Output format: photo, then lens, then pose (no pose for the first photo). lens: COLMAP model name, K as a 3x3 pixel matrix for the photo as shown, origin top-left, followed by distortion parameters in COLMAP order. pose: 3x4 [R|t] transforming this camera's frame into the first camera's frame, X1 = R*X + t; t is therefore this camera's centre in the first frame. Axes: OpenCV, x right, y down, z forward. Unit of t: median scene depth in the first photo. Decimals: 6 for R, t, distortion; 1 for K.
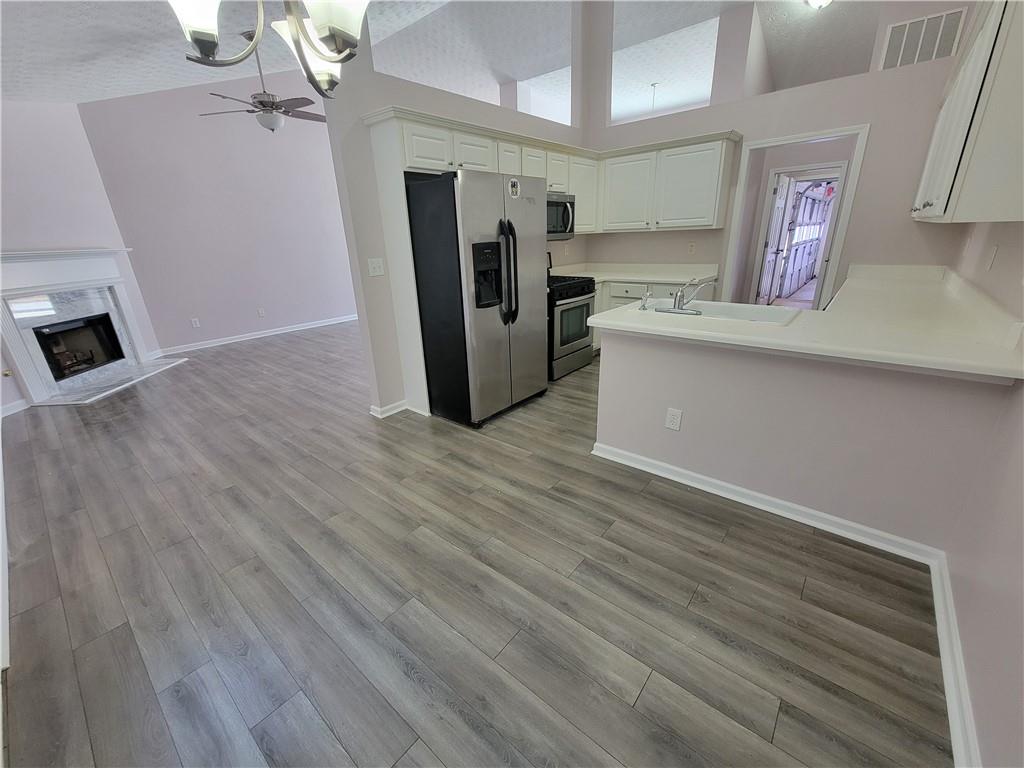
lens RADIAL K [[416.7, 0, 514.0], [0, 416.7, 385.1], [0, 0, 1]] dist [0.001283, -0.001887]
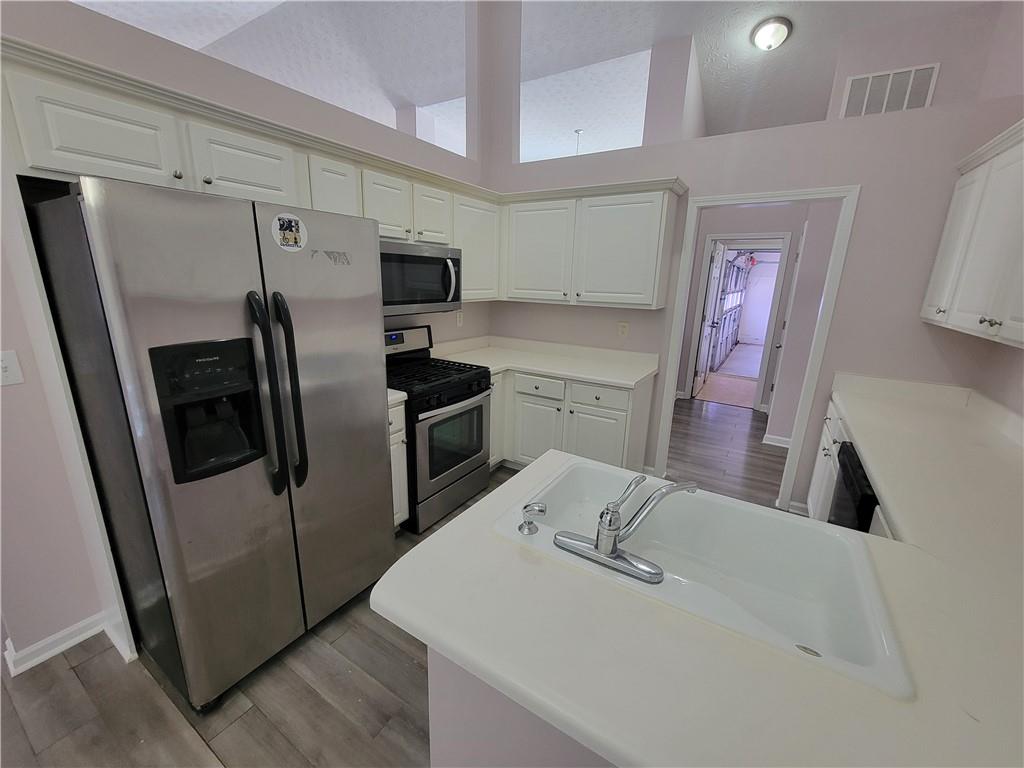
lens RADIAL K [[416.7, 0, 517.5], [0, 416.7, 385.7], [0, 0, 1]] dist [0.001283, -0.001887]
pose [[0.987059, 0.022240, 0.158810, 0.138692], [-0.007314, 0.995549, -0.093963, -0.175080], [-0.160193, 0.091586, 0.982828, 0.346003]]
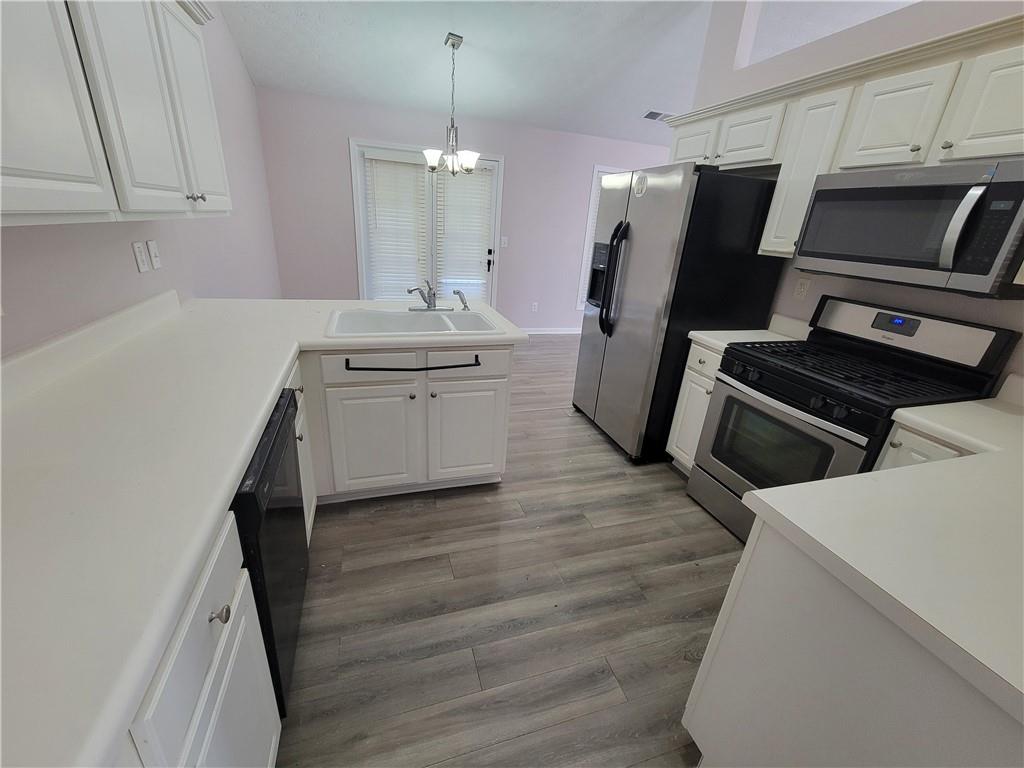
lens RADIAL K [[416.7, 0, 504.9], [0, 416.7, 388.0], [0, 0, 1]] dist [0.001283, -0.001887]
pose [[-0.545556, 0.305951, -0.780233, 0.669131], [-0.333117, 0.775117, 0.536868, -0.367966], [0.769027, 0.552800, -0.320952, 0.918307]]
